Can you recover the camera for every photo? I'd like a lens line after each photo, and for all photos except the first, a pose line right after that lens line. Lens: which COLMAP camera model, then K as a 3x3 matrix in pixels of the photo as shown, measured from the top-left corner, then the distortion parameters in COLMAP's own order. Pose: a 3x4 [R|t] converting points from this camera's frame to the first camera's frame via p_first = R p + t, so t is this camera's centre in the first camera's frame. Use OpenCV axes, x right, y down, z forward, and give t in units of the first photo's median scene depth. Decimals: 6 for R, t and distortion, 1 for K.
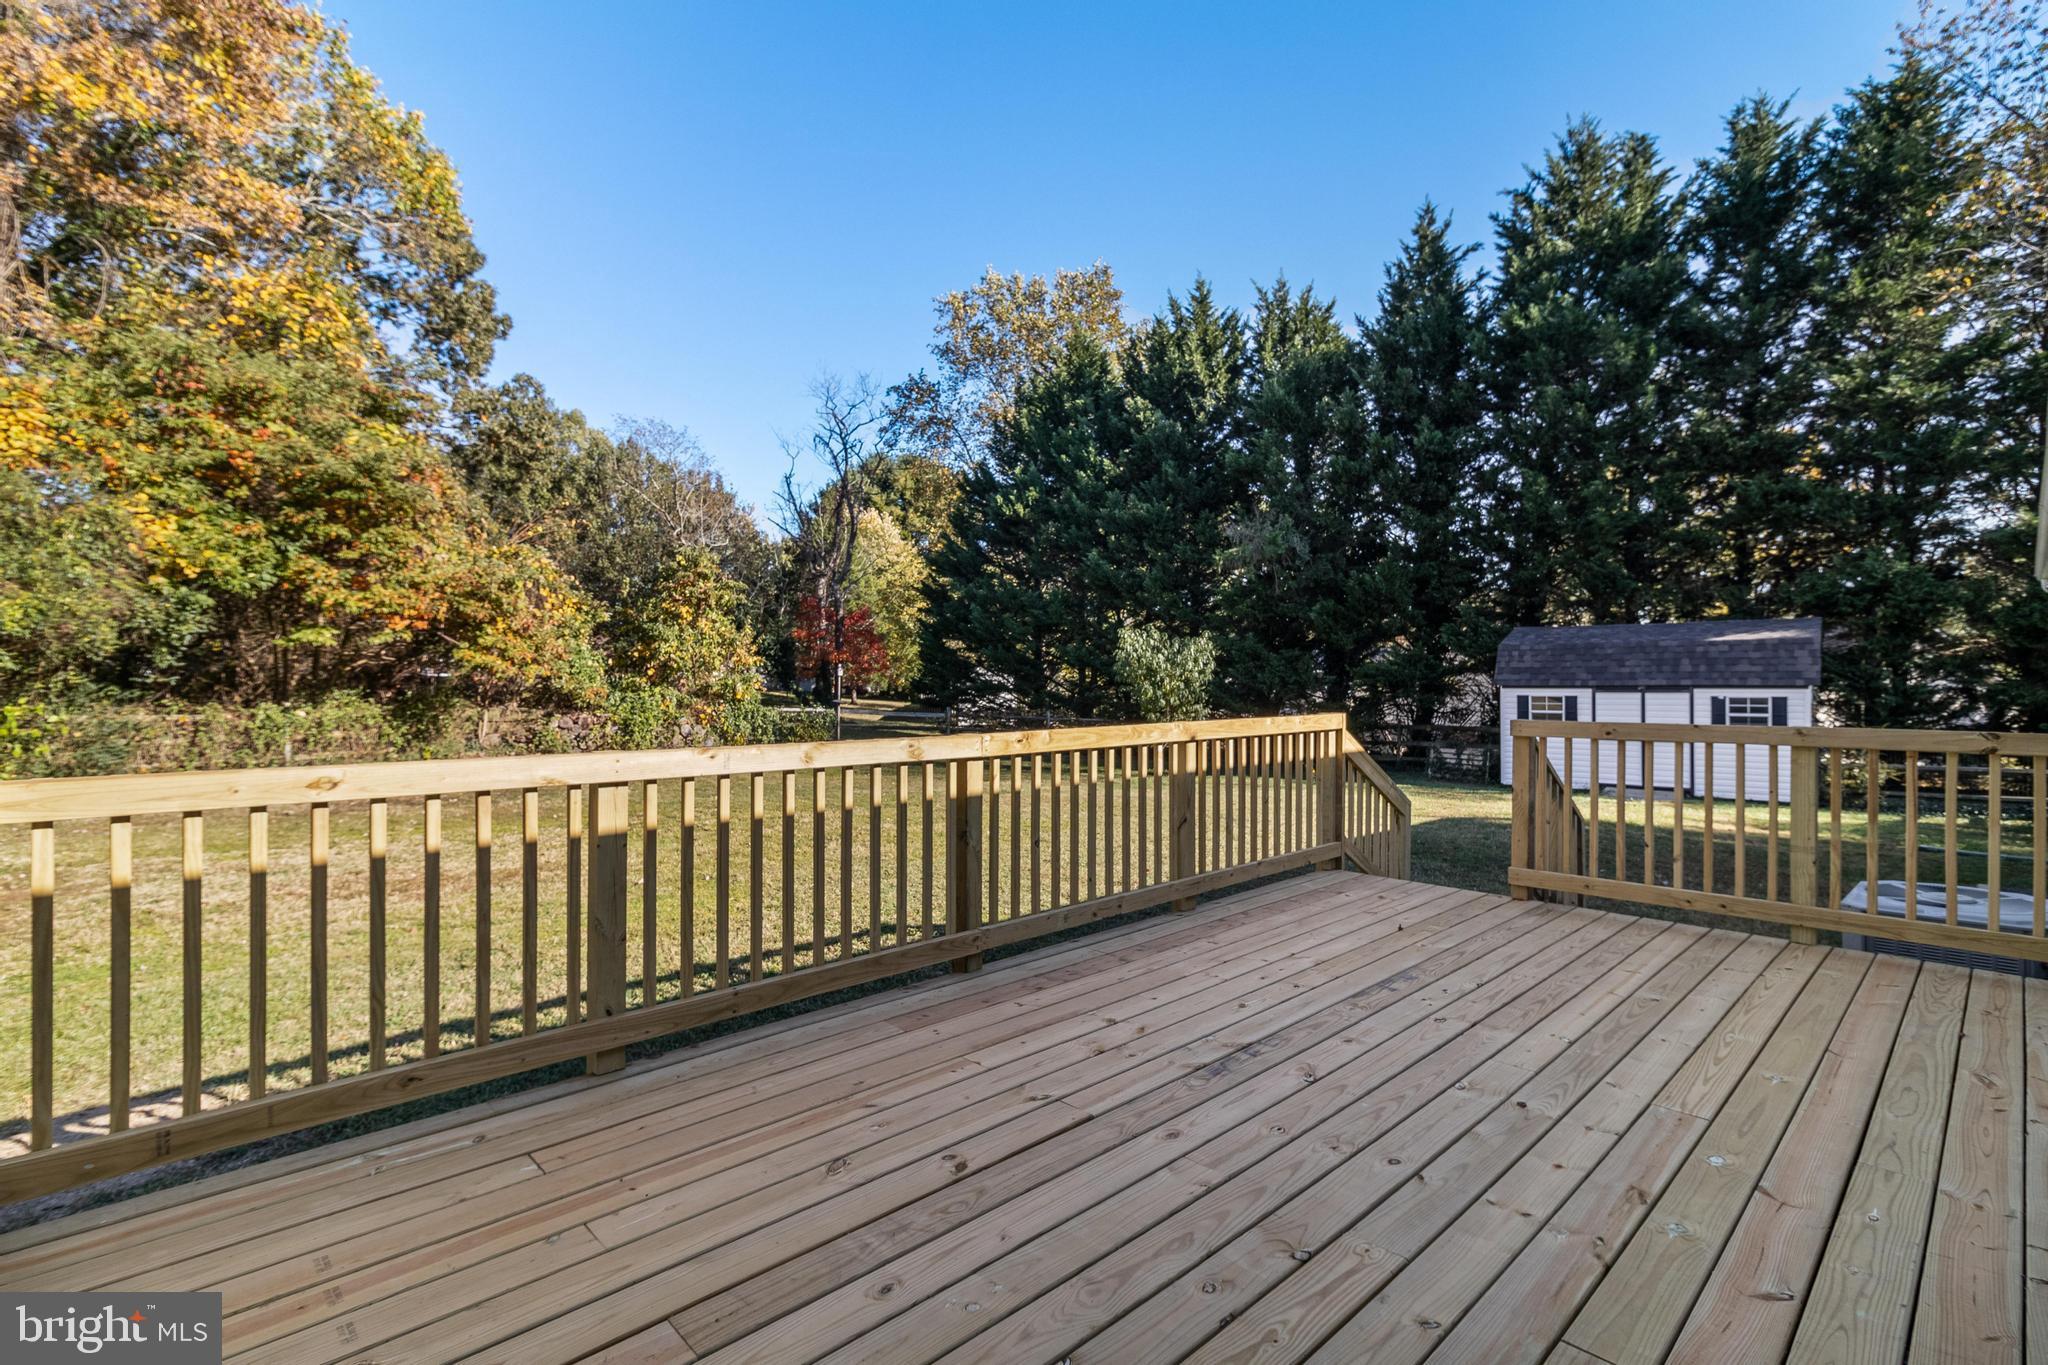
lens RADIAL K [[952.1, 0, 1027.8], [0, 952.1, 614.8], [0, 0, 1]] dist [0.017252, -0.000098]
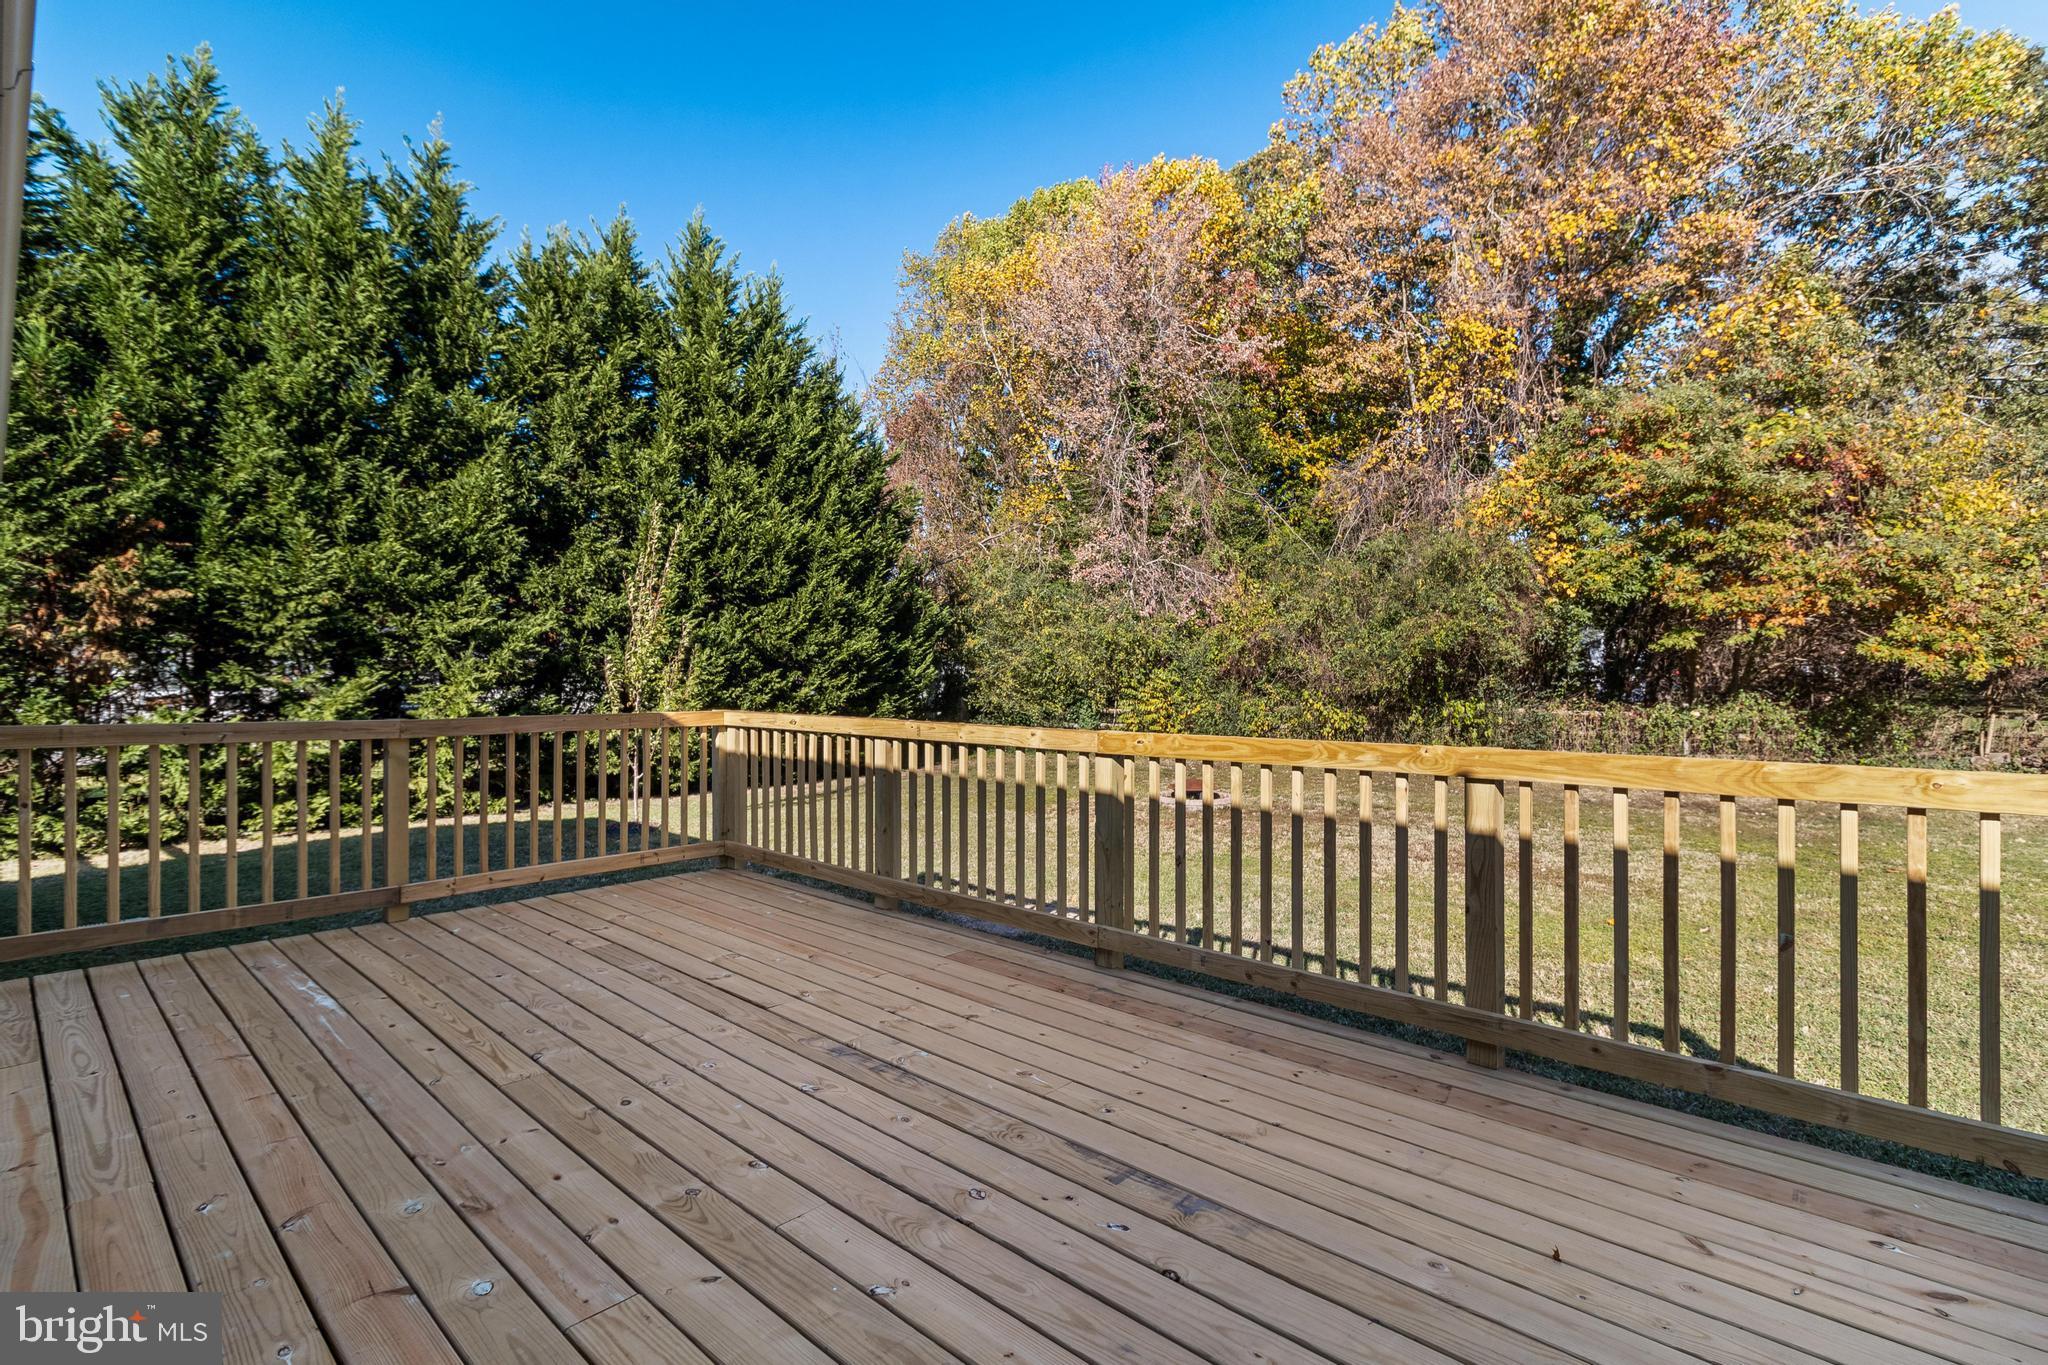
lens RADIAL K [[947.5, 0, 1024.1], [0, 947.5, 675.3], [0, 0, 1]] dist [0.002626, 0.000372]
pose [[0.053907, -0.008552, -0.998509, 0.936716], [0.066683, 0.997762, -0.004945, 0.068941], [0.996317, -0.066317, 0.054357, 0.889641]]
